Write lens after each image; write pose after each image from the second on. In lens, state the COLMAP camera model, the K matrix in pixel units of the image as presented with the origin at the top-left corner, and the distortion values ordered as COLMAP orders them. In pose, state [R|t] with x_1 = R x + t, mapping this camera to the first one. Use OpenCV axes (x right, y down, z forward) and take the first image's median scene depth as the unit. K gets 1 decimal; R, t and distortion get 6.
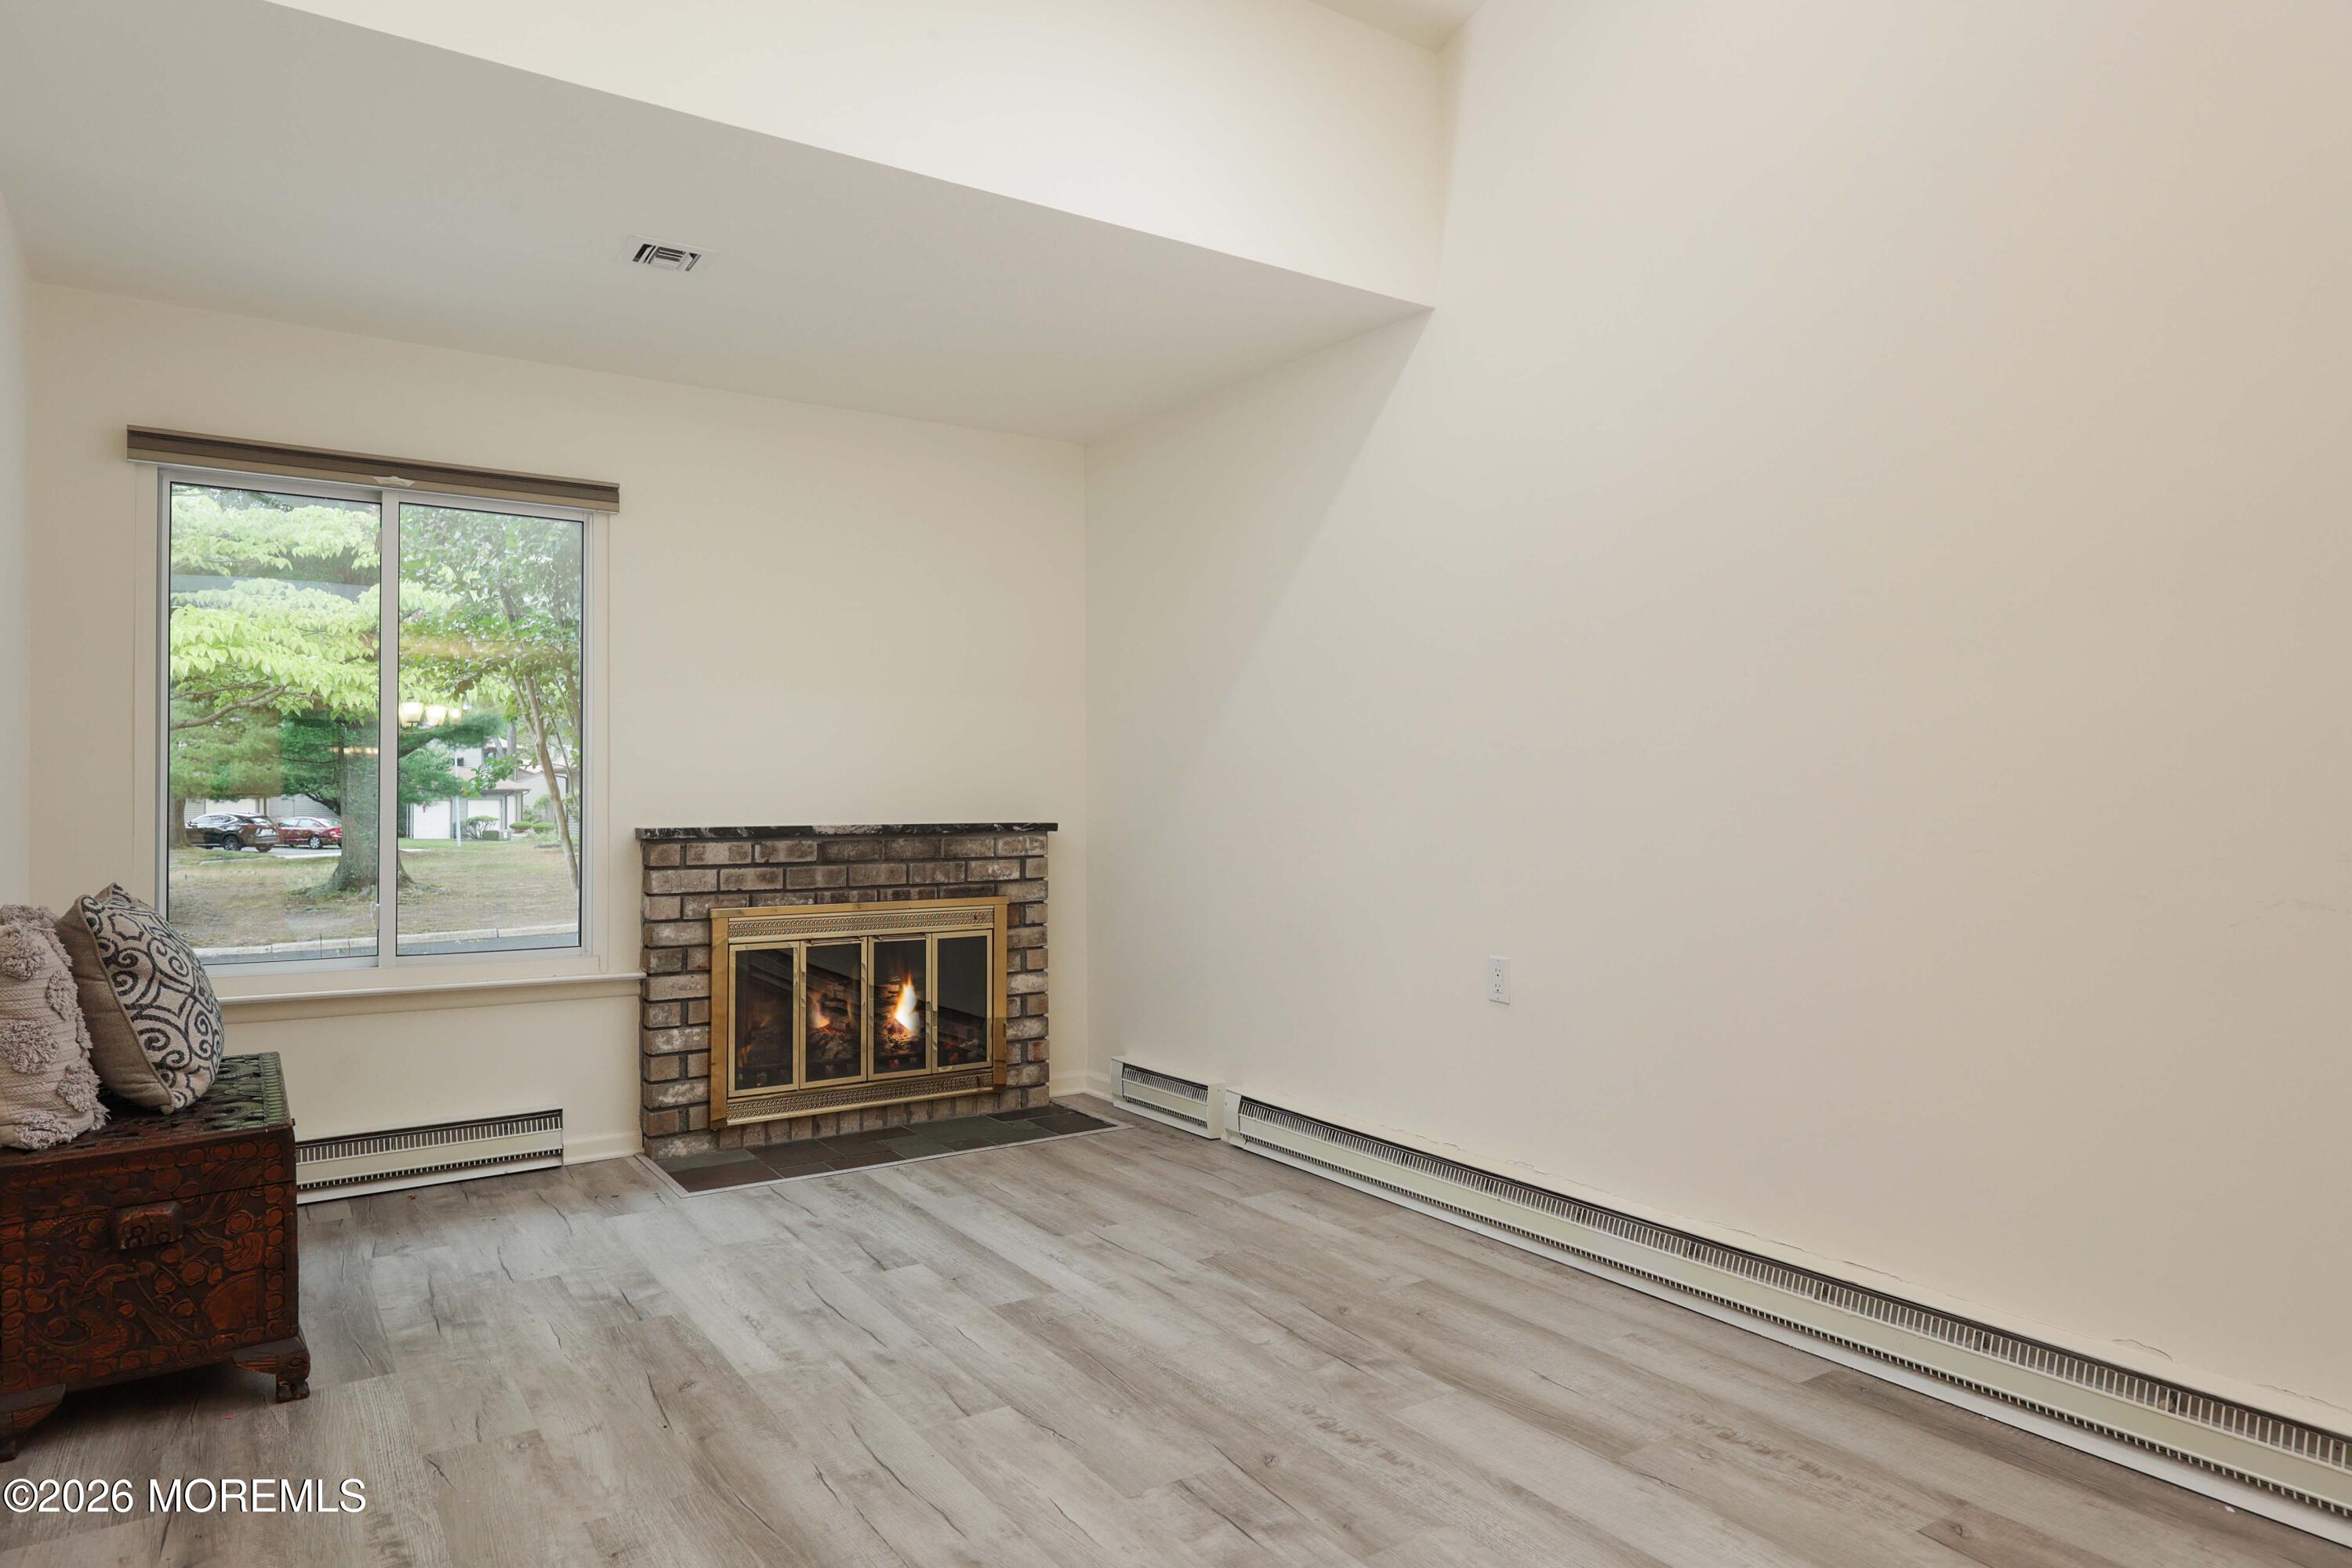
lens RADIAL K [[1413.6, 0, 1169.3], [0, 1413.6, 769.8], [0, 0, 1]] dist [-0.000597, 0.000308]
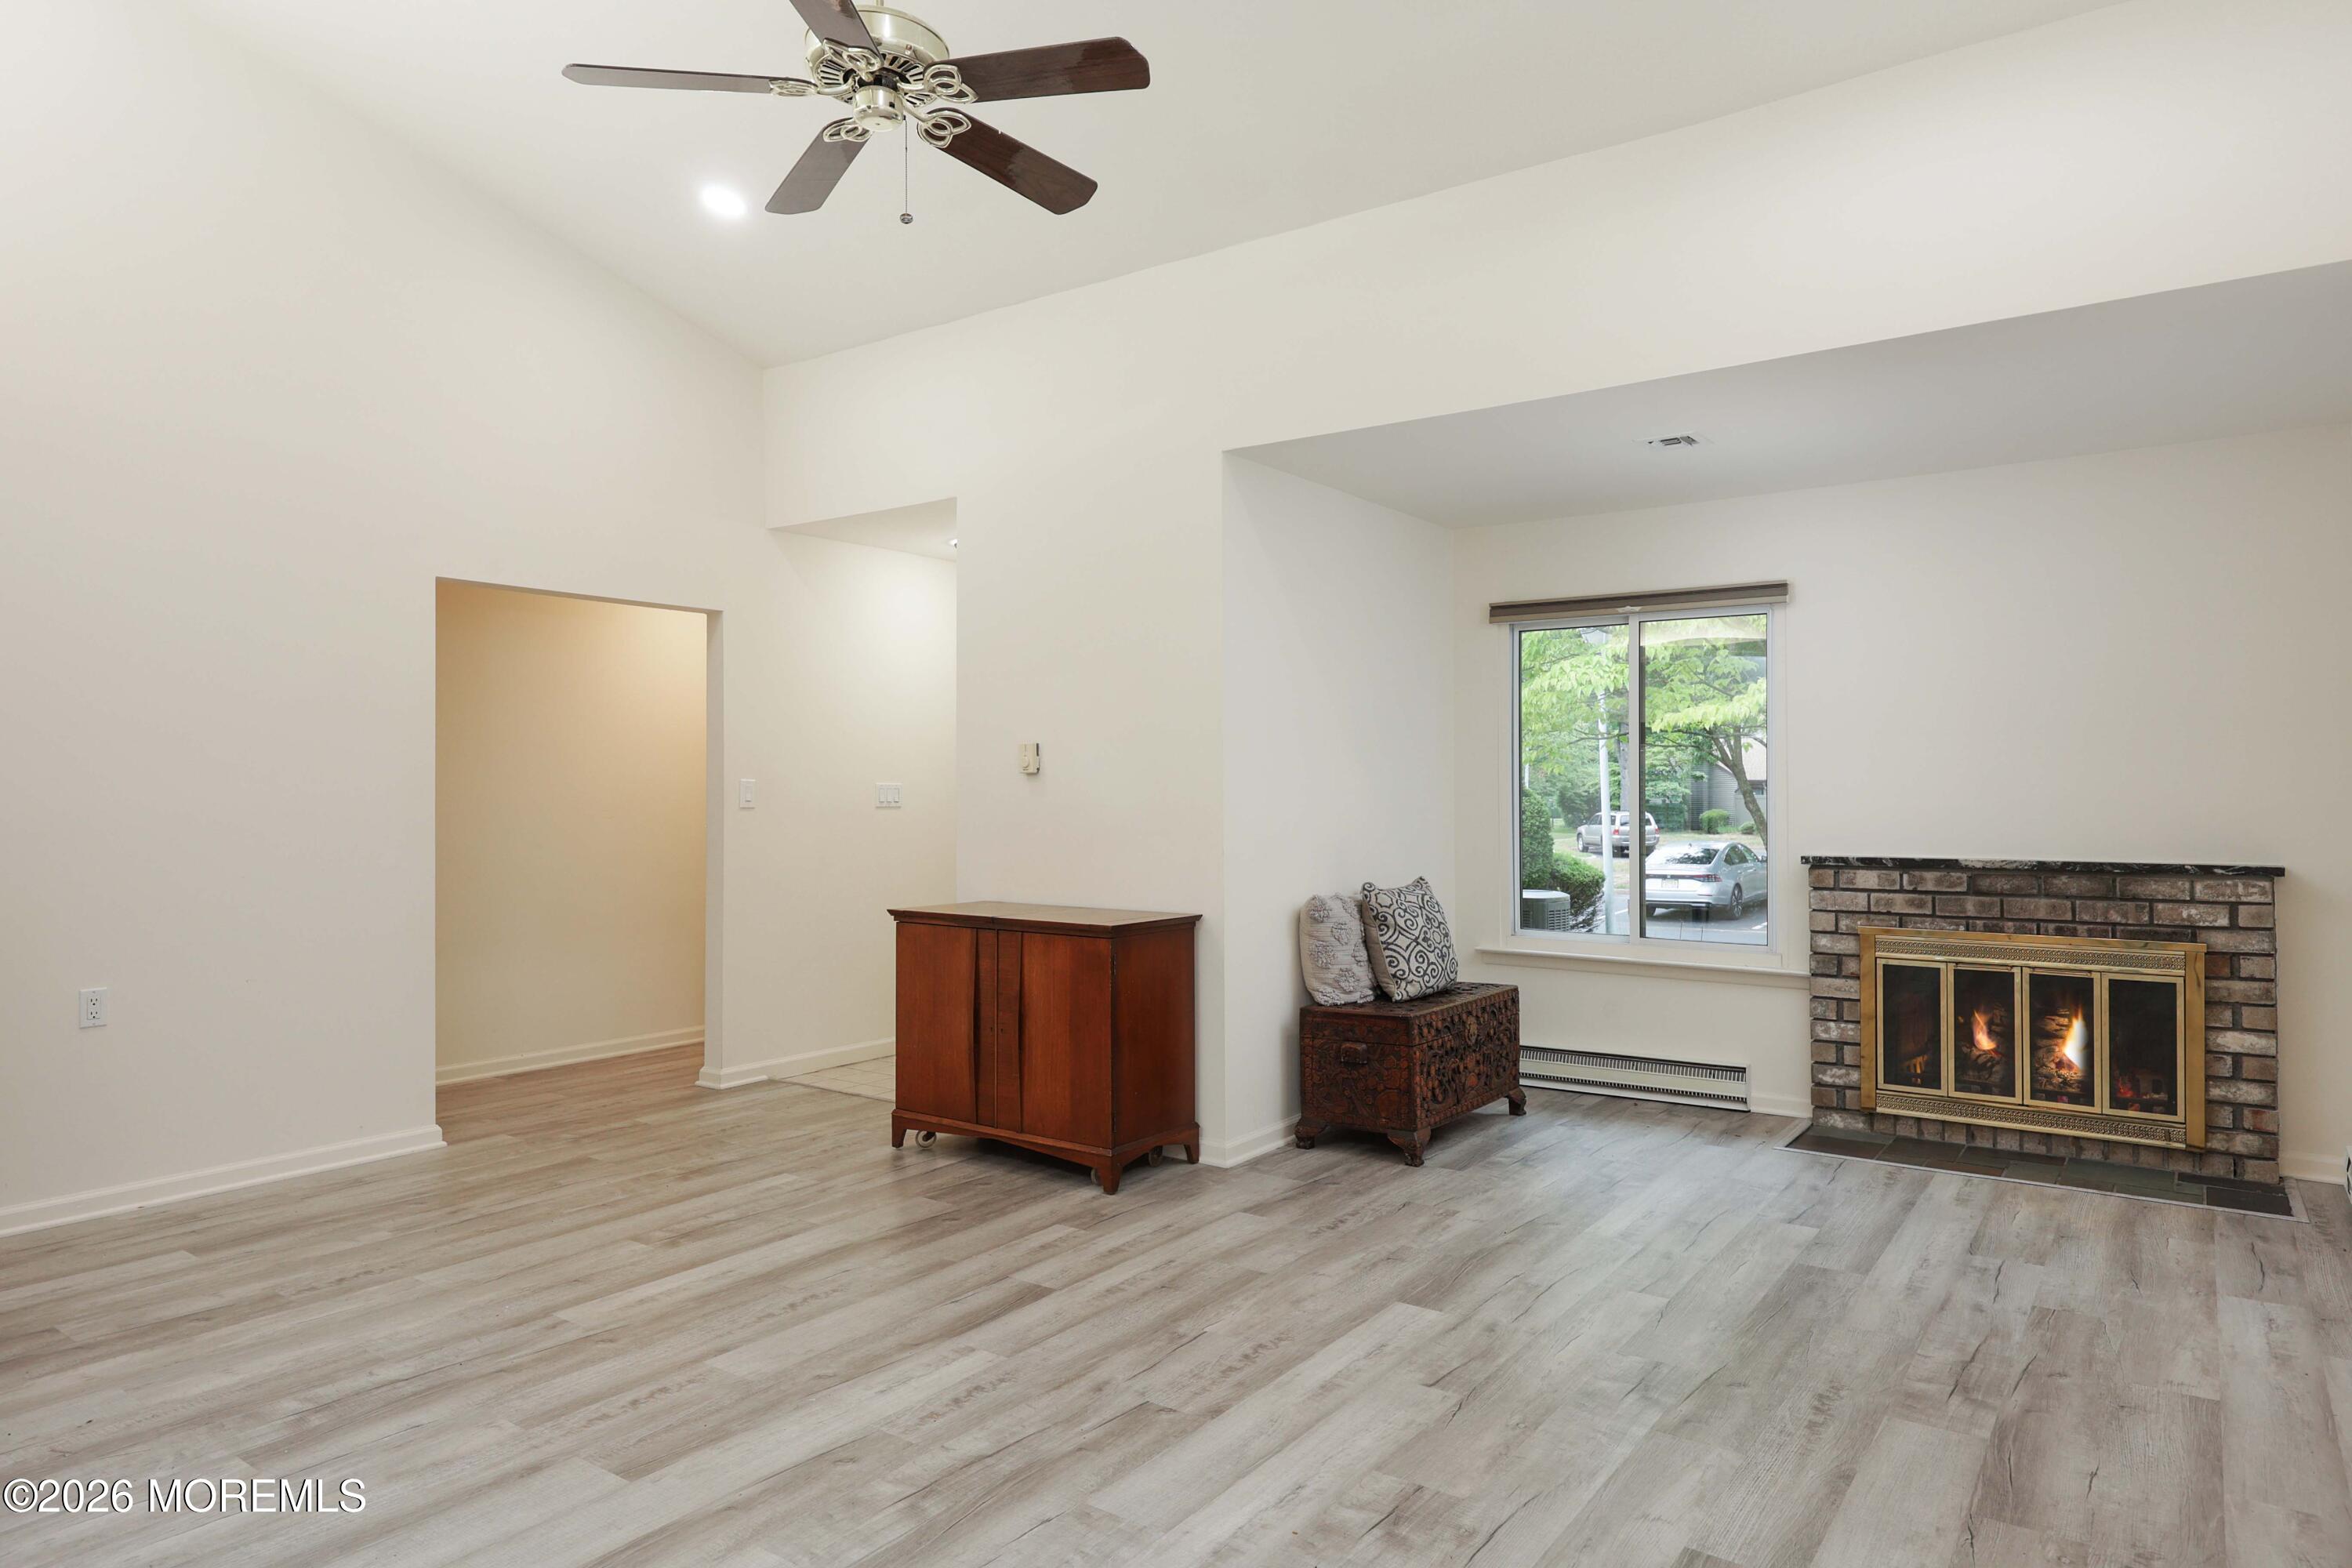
lens RADIAL K [[1413.6, 0, 1158.7], [0, 1413.6, 770.9], [0, 0, 1]] dist [-0.000597, 0.000308]
pose [[0.340217, -0.011666, -0.940275, 0.594836], [0.019580, 0.999794, -0.005320, -0.036840], [0.940143, -0.016601, 0.340375, 0.046800]]
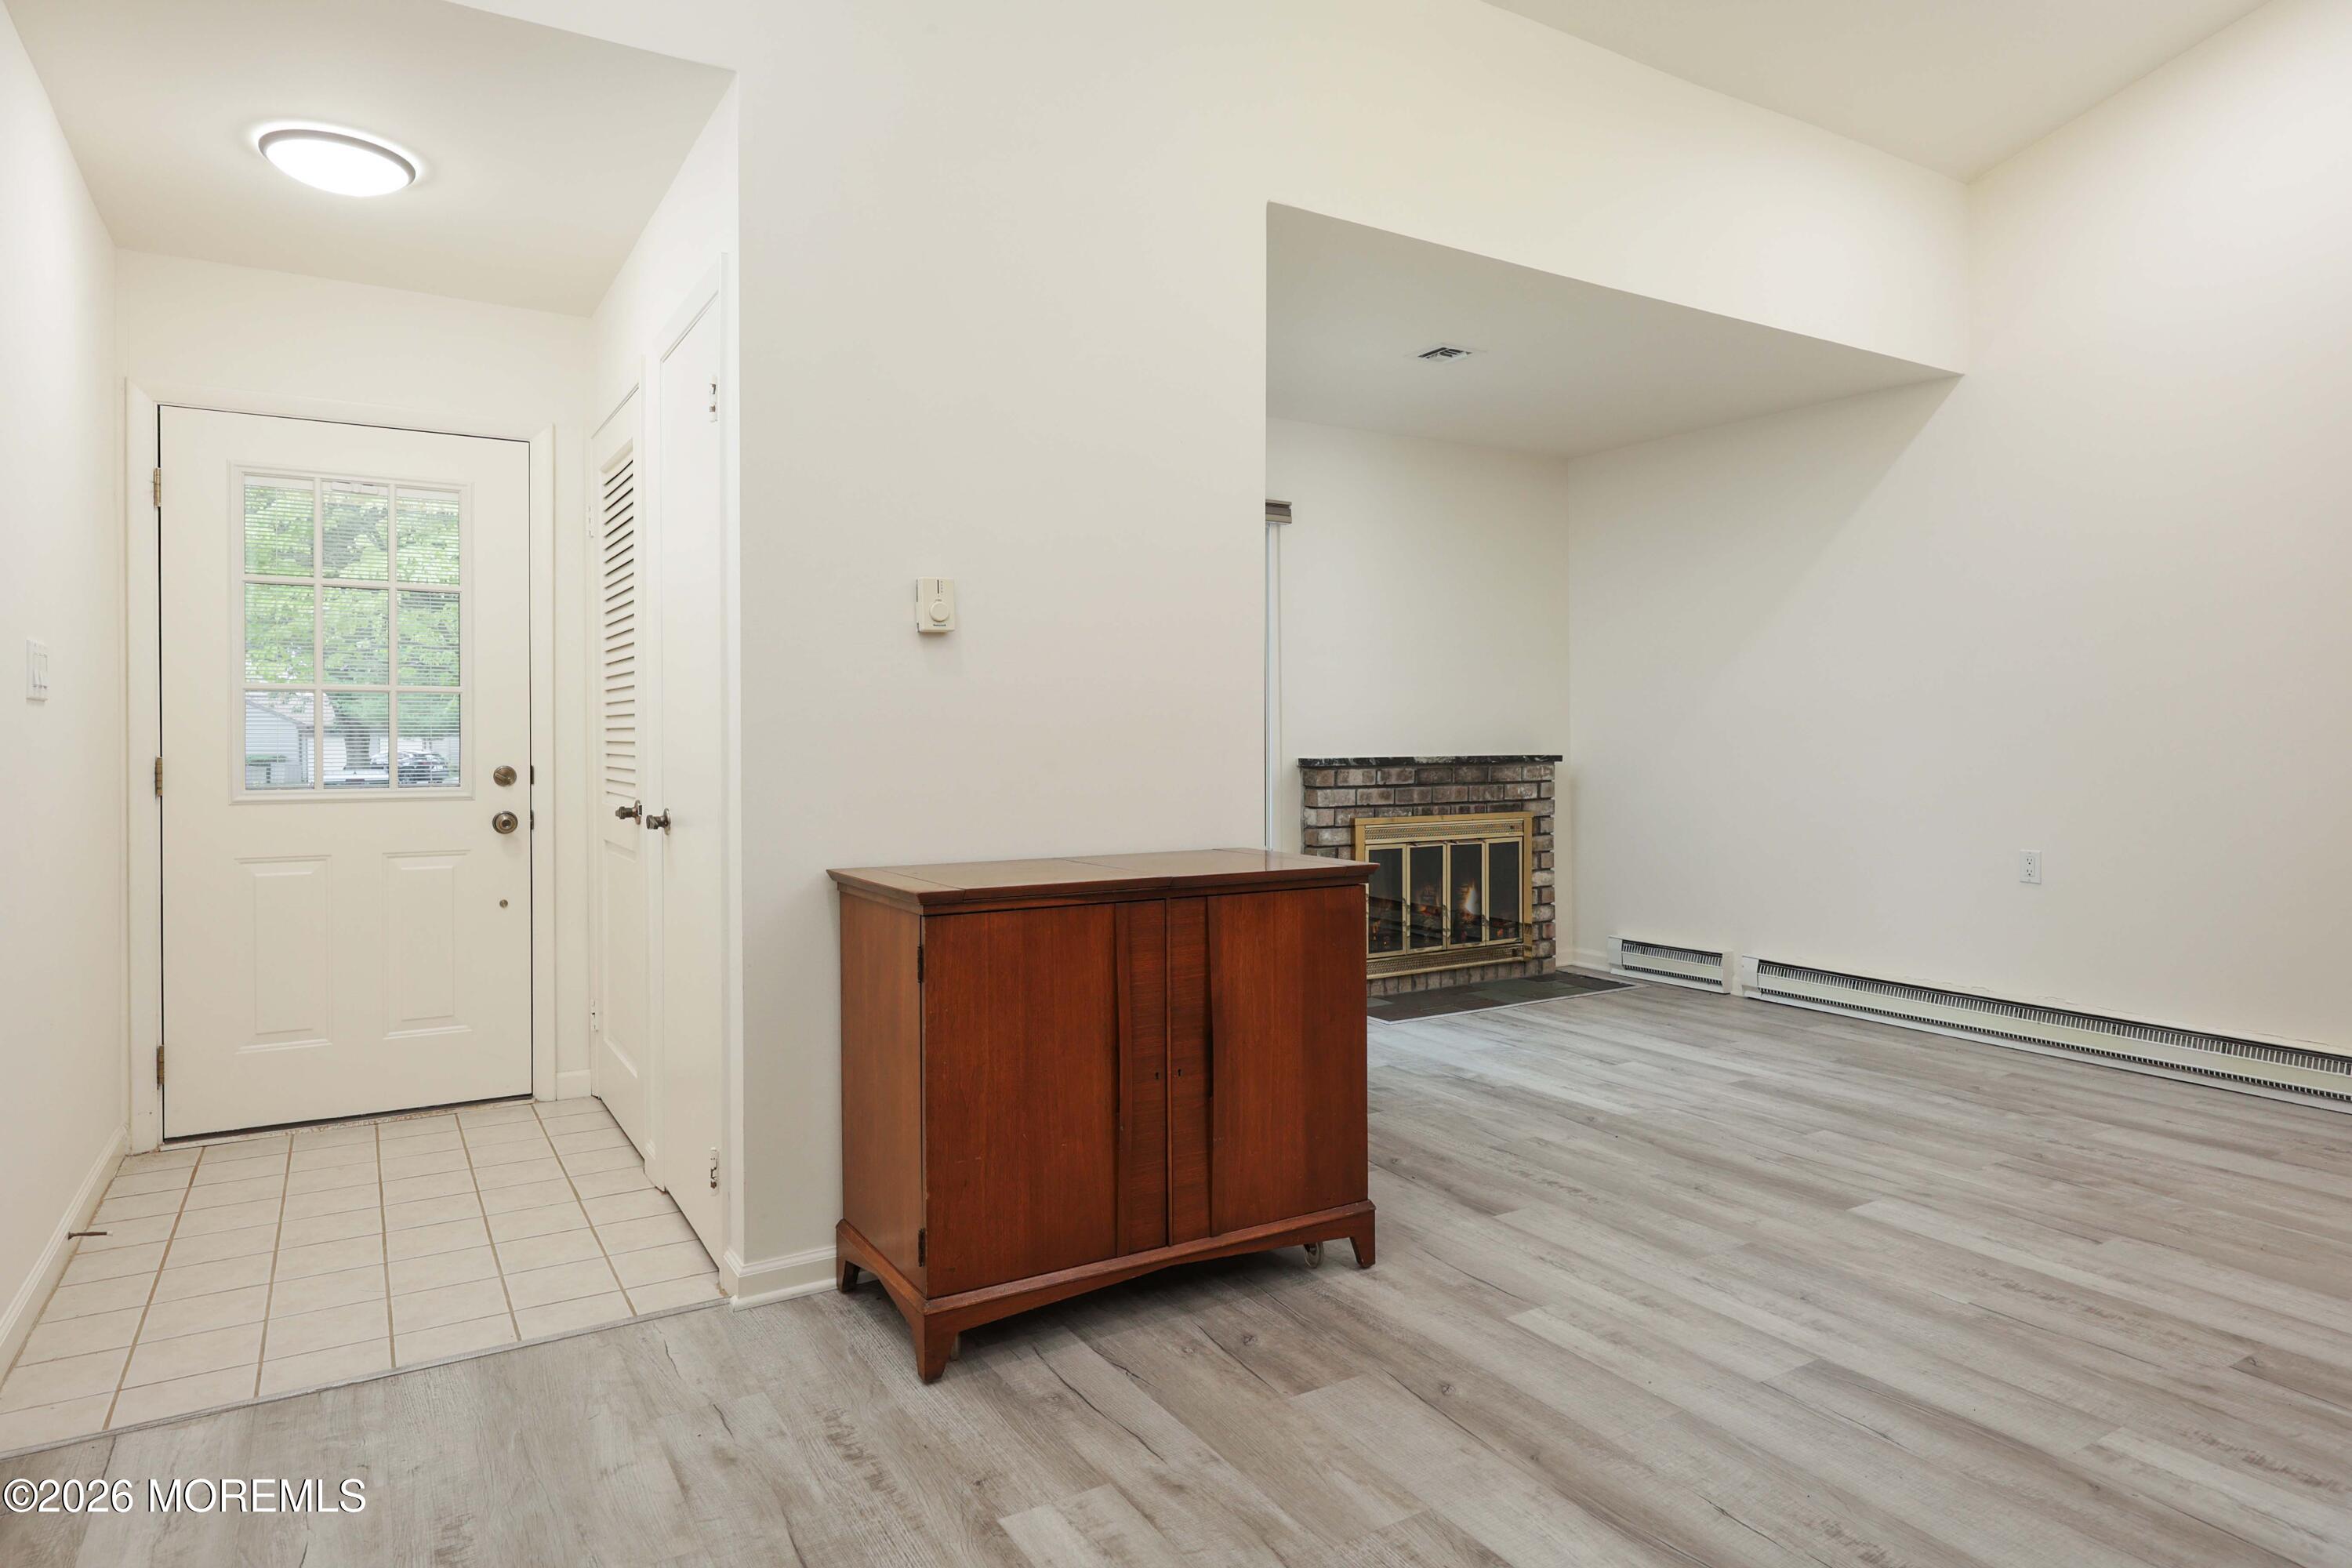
lens RADIAL K [[1357.8, 0, 1149.9], [0, 1357.8, 734.1], [0, 0, 1]] dist [-0.001597, -0.000210]
pose [[0.998681, -0.001085, -0.051331, -0.454607], [0.002056, 0.999820, 0.018855, -0.006693], [0.051301, -0.018935, 0.998504, -0.299135]]
